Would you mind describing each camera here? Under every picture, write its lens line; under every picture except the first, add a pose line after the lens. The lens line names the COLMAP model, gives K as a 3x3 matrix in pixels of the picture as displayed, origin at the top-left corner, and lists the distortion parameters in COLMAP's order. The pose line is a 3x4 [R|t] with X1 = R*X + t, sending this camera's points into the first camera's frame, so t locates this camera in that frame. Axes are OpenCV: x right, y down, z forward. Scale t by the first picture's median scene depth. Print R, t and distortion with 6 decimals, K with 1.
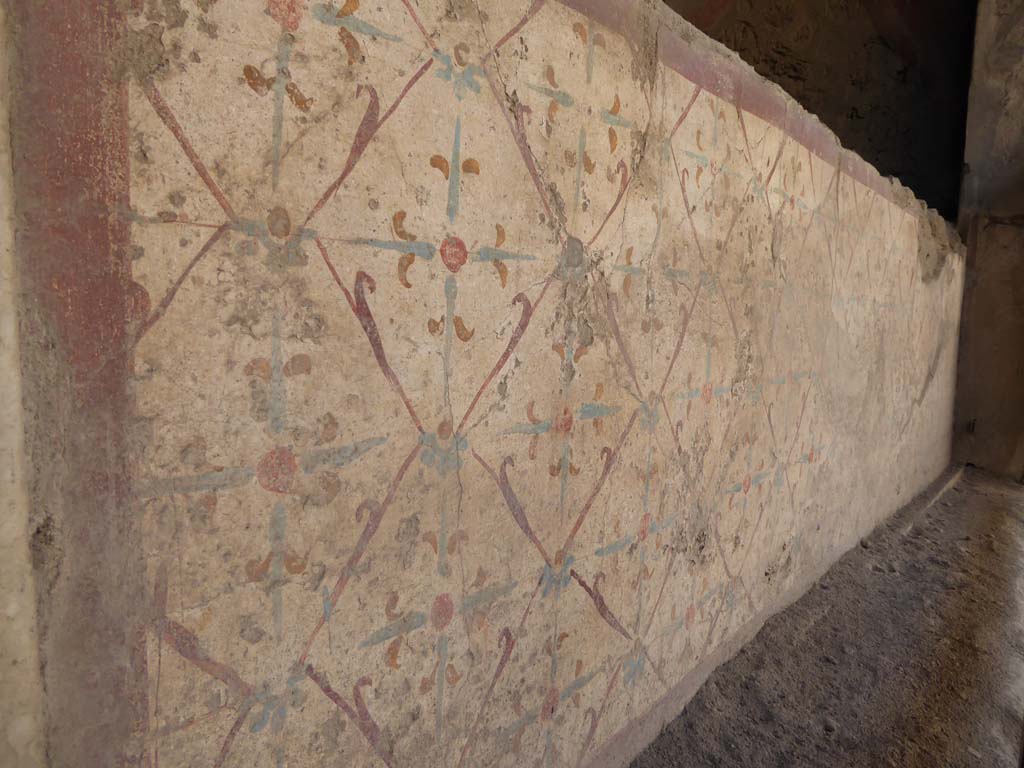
lens RADIAL K [[727.1, 0, 512.0], [0, 727.1, 384.0], [0, 0, 1]] dist [-0.028232, 0.002845]
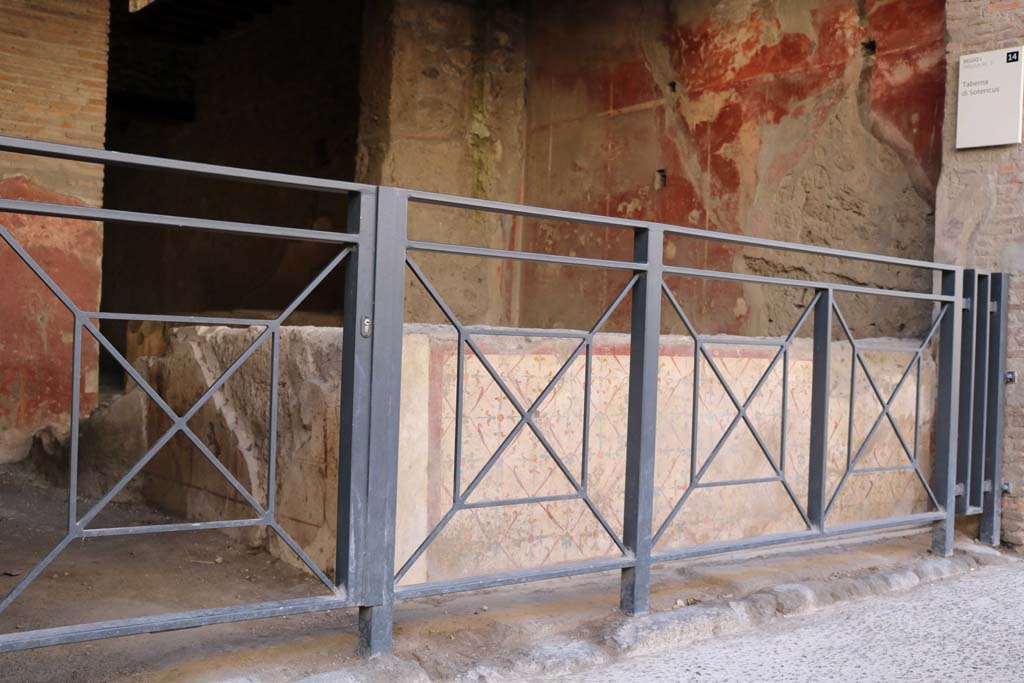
lens RADIAL K [[1147.6, 0, 512.0], [0, 1147.6, 341.5], [0, 0, 1]] dist [-0.077376, 0.016323]
pose [[0.972380, -0.003995, -0.233370, 1.316378], [-0.023693, 0.992999, -0.115721, 0.136198], [0.232198, 0.118054, 0.965478, -4.704622]]
